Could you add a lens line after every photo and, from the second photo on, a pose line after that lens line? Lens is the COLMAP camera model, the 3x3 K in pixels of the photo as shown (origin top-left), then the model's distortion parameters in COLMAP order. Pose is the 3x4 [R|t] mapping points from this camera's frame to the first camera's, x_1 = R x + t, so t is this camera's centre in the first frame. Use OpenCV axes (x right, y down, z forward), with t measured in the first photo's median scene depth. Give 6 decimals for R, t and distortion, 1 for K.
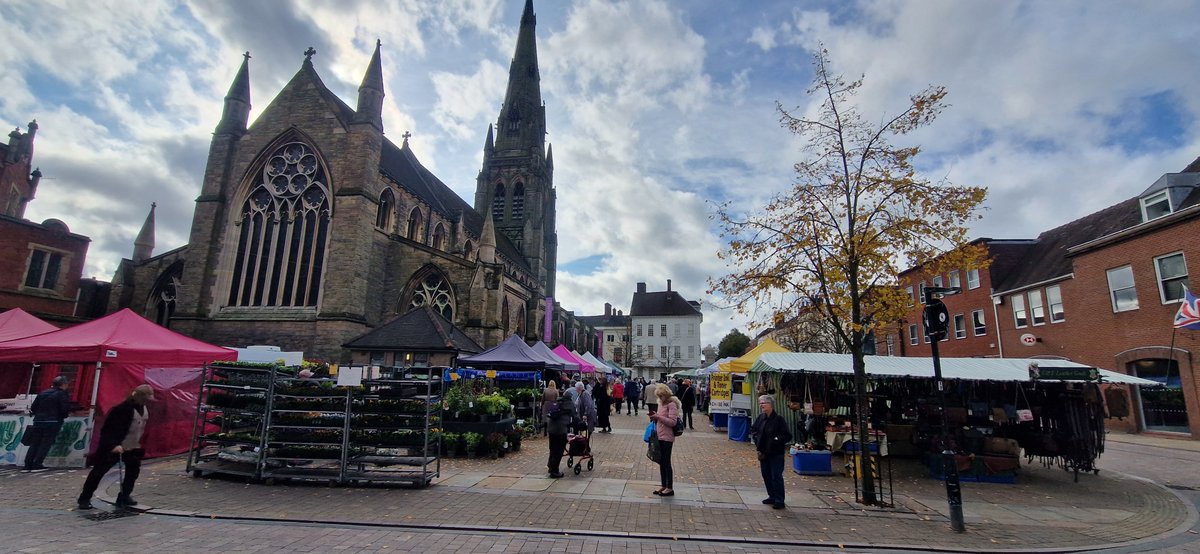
lens RADIAL K [[484.8, 0, 597.8], [0, 484.8, 283.5], [0, 0, 1]] dist [-0.001988, 0.000283]
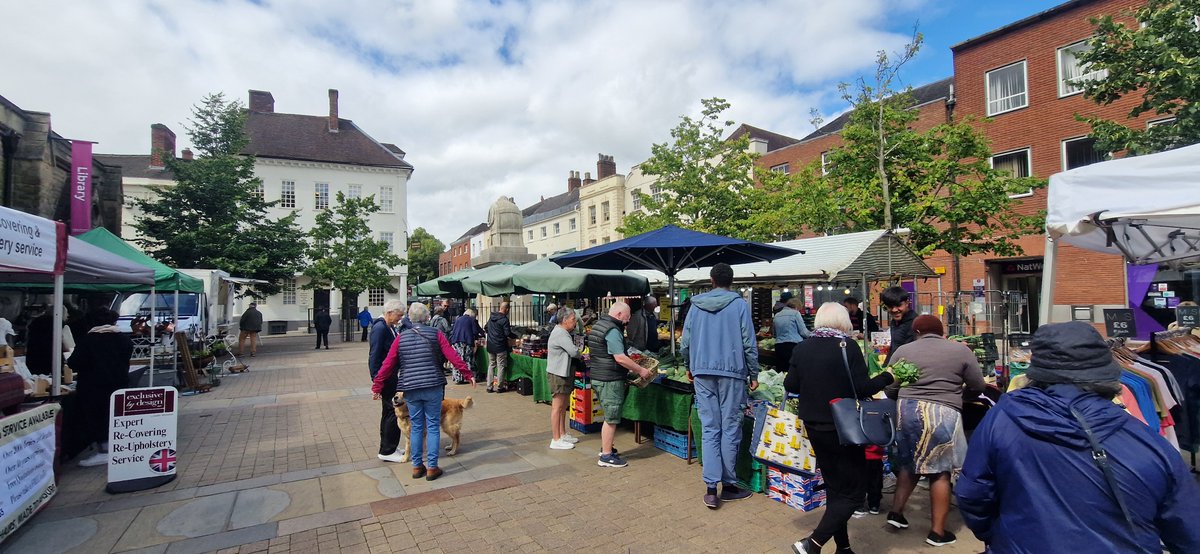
lens RADIAL K [[484.8, 0, 597.8], [0, 484.8, 283.5], [0, 0, 1]] dist [-0.001988, 0.000283]
pose [[0.766353, -0.022739, 0.642017, 0.098937], [-0.083482, 0.987374, 0.134620, 0.228625], [-0.636972, -0.156763, 0.754779, 1.164228]]
